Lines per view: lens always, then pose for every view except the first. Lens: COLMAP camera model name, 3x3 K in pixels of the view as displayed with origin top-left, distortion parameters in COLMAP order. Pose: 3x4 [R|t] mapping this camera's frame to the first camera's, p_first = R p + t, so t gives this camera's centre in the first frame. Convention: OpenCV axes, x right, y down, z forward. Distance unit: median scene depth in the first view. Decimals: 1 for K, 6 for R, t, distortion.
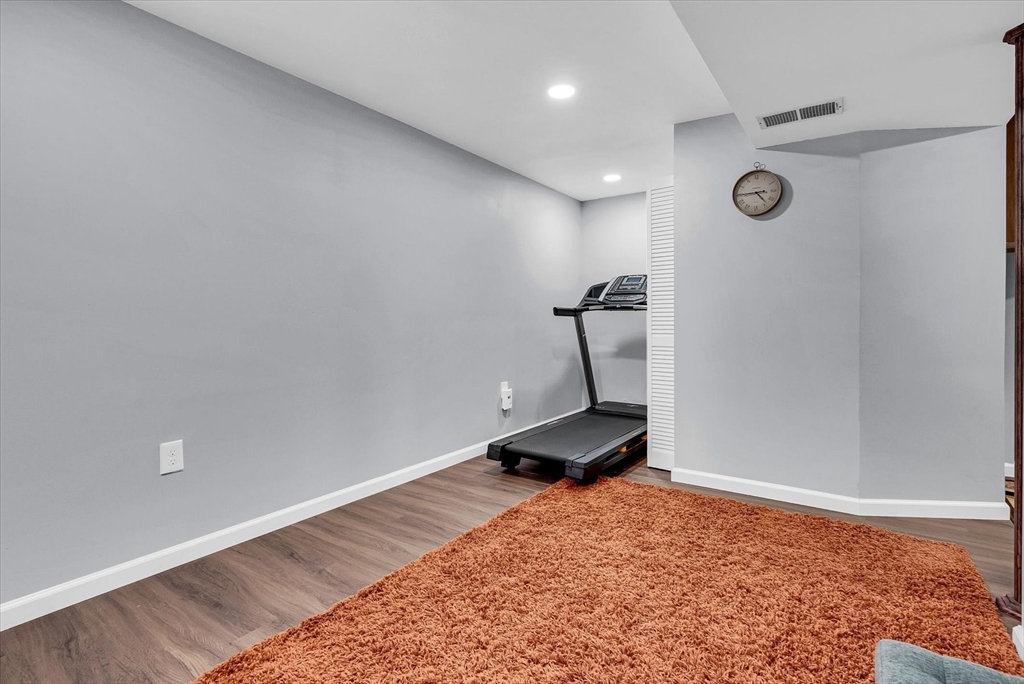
lens RADIAL K [[467.4, 0, 513.9], [0, 467.4, 328.6], [0, 0, 1]] dist [-0.004972, 0.000034]
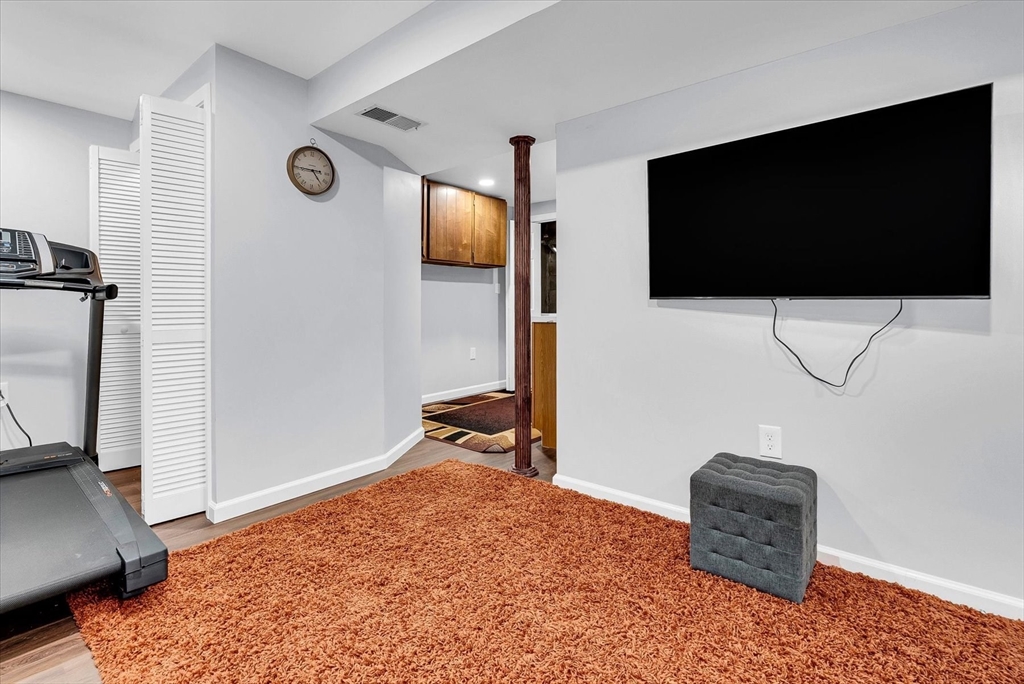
lens RADIAL K [[465.0, 0, 509.5], [0, 465.0, 304.2], [0, 0, 1]] dist [-0.002879, -0.000284]
pose [[0.122241, -0.001703, 0.992499, -0.309037], [0.019415, 0.999811, -0.000676, -0.009075], [-0.992311, 0.019352, 0.122251, 0.411275]]
